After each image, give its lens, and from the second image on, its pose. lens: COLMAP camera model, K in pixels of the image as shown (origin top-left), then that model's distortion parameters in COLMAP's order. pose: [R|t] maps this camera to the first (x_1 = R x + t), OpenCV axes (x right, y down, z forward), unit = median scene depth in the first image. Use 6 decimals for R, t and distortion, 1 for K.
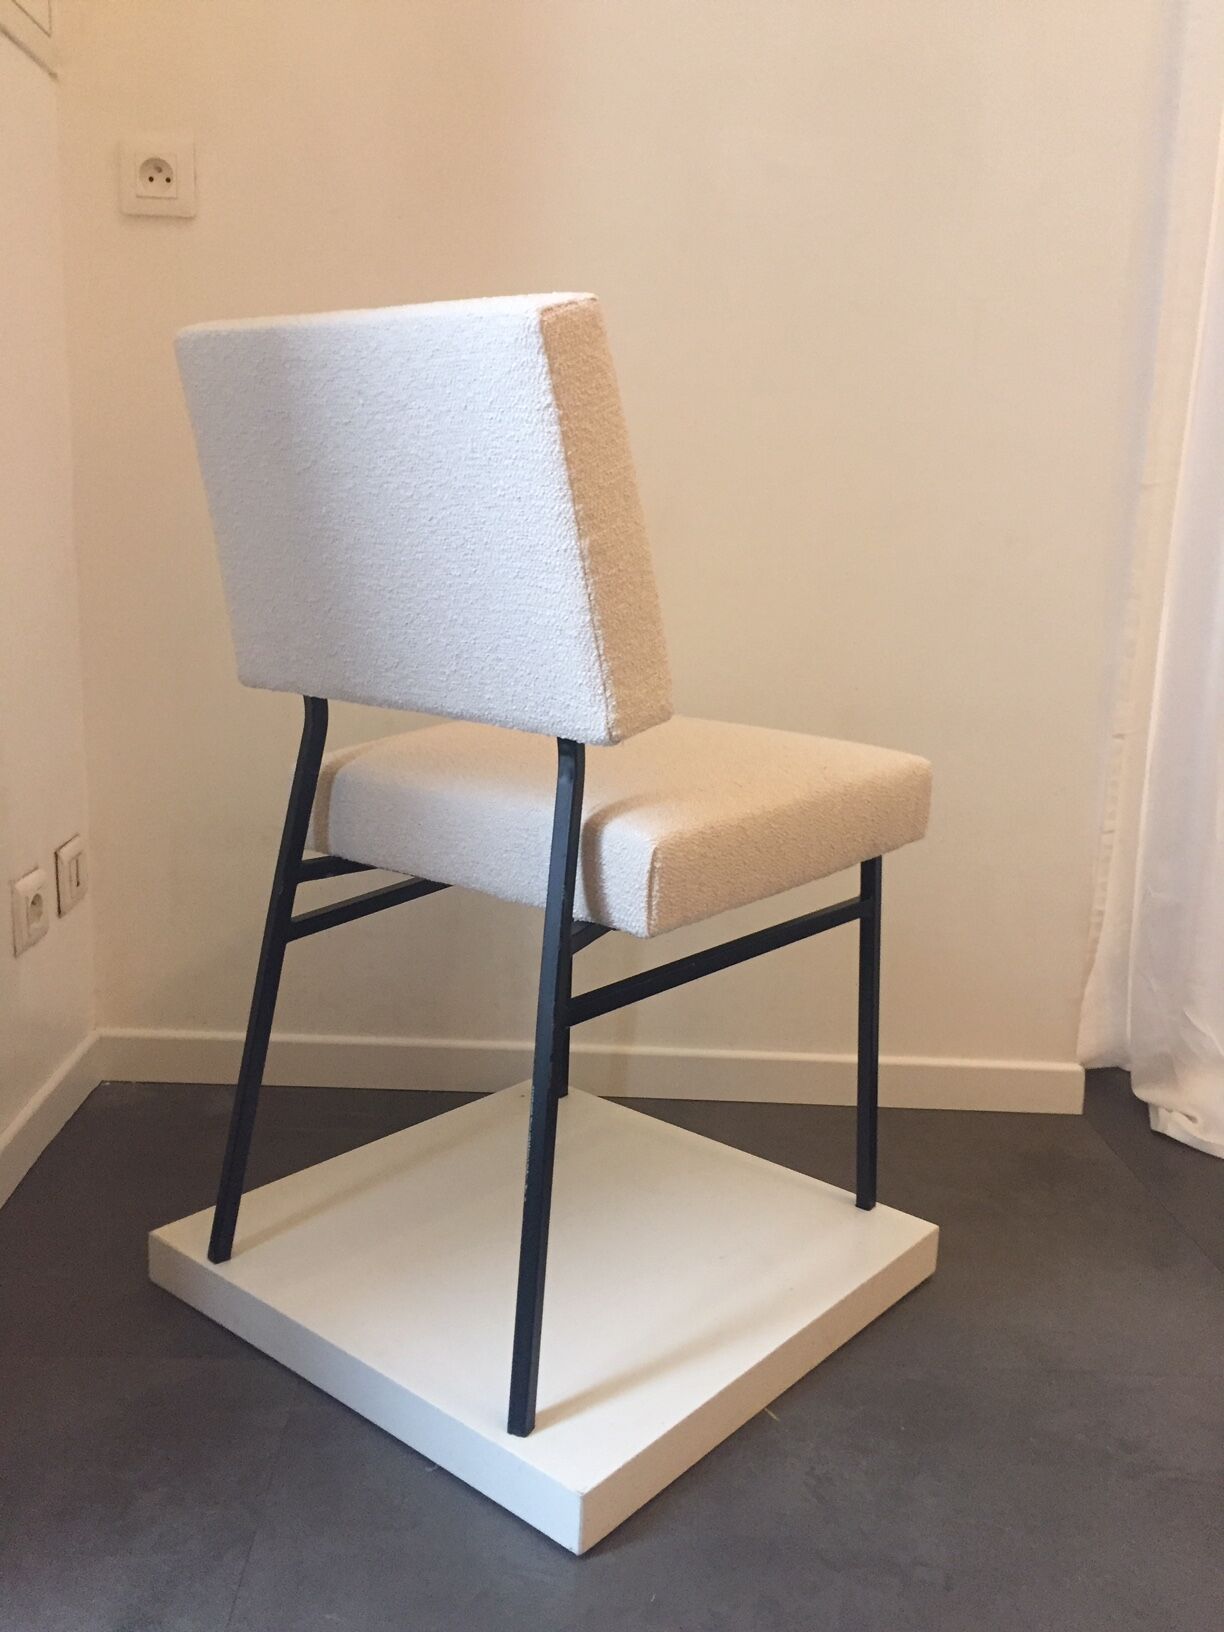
lens RADIAL K [[1538.5, 0, 612.0], [0, 1538.5, 816.0], [0, 0, 1]] dist [0.030727, -0.001950]
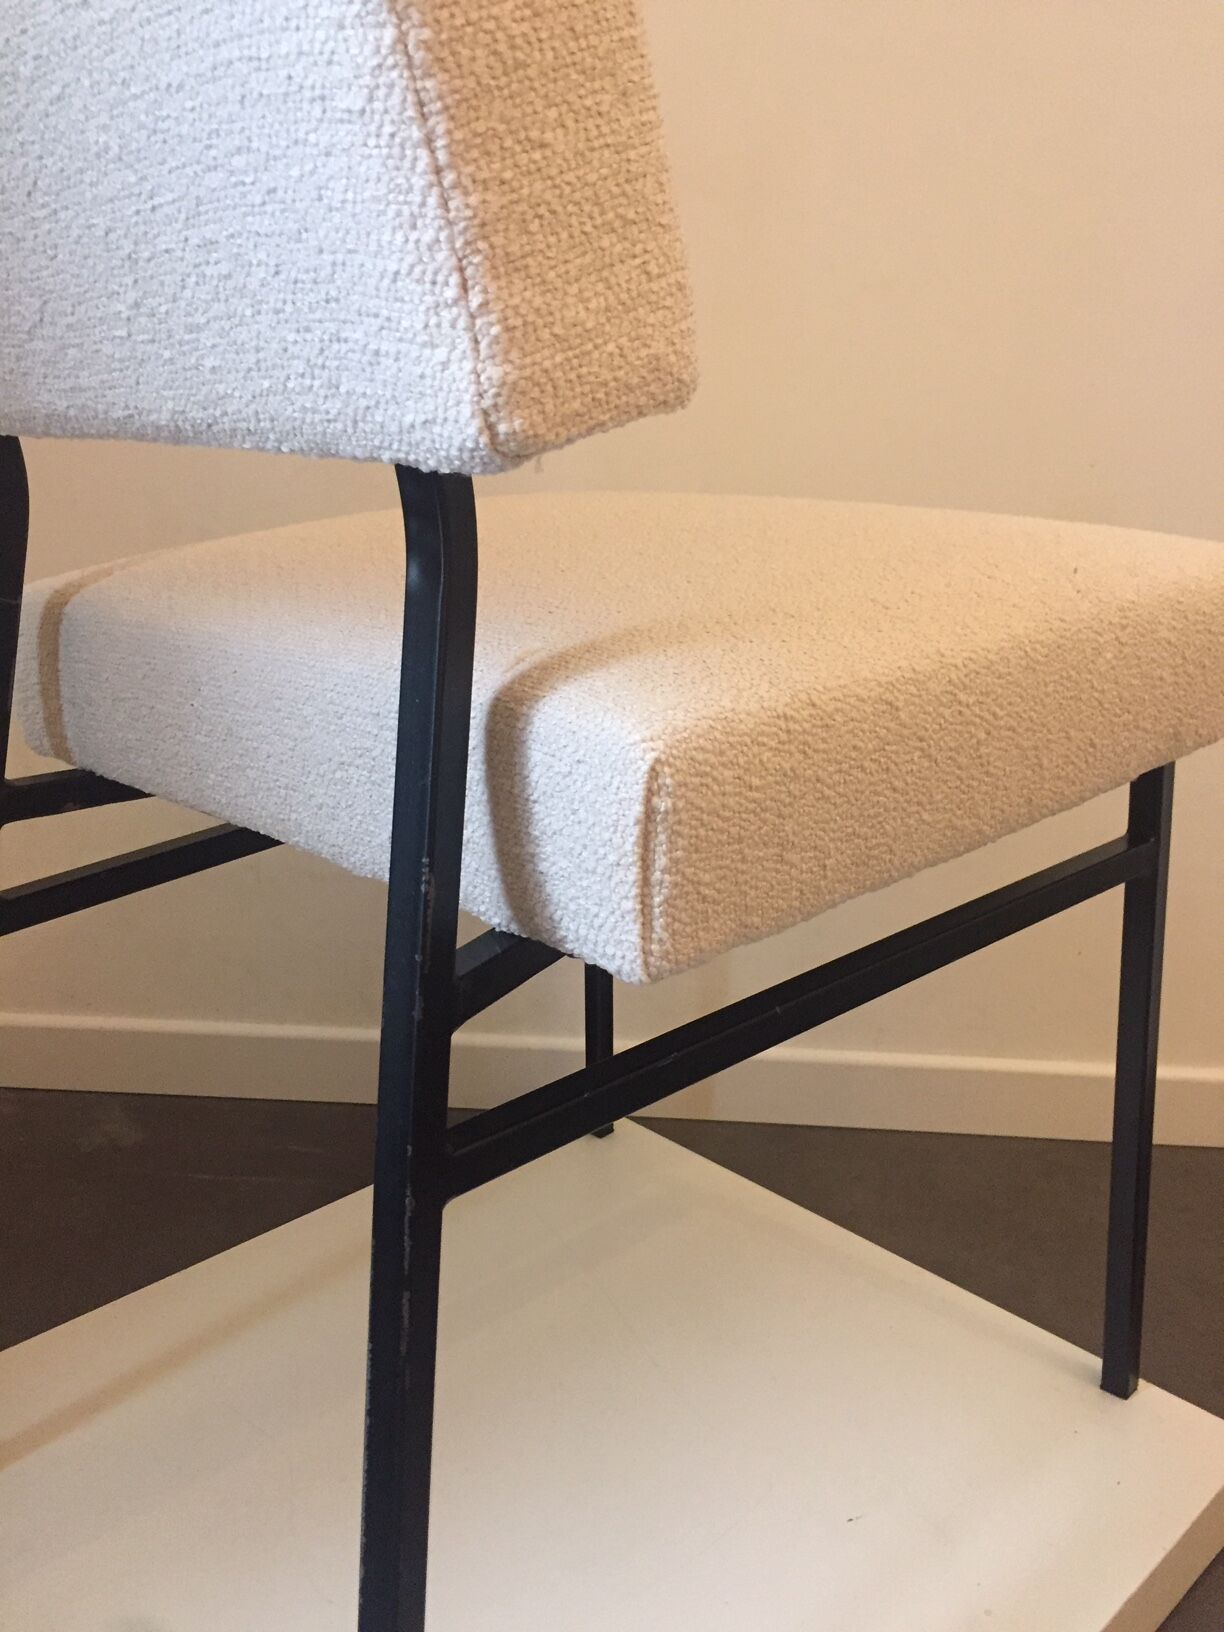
lens RADIAL K [[1538.5, 0, 612.0], [0, 1538.5, 816.0], [0, 0, 1]] dist [0.030727, -0.001950]
pose [[0.995325, -0.003308, -0.096526, 0.053638], [0.010577, 0.997136, 0.074892, 0.005911], [0.096002, -0.075563, 0.992509, 0.612243]]
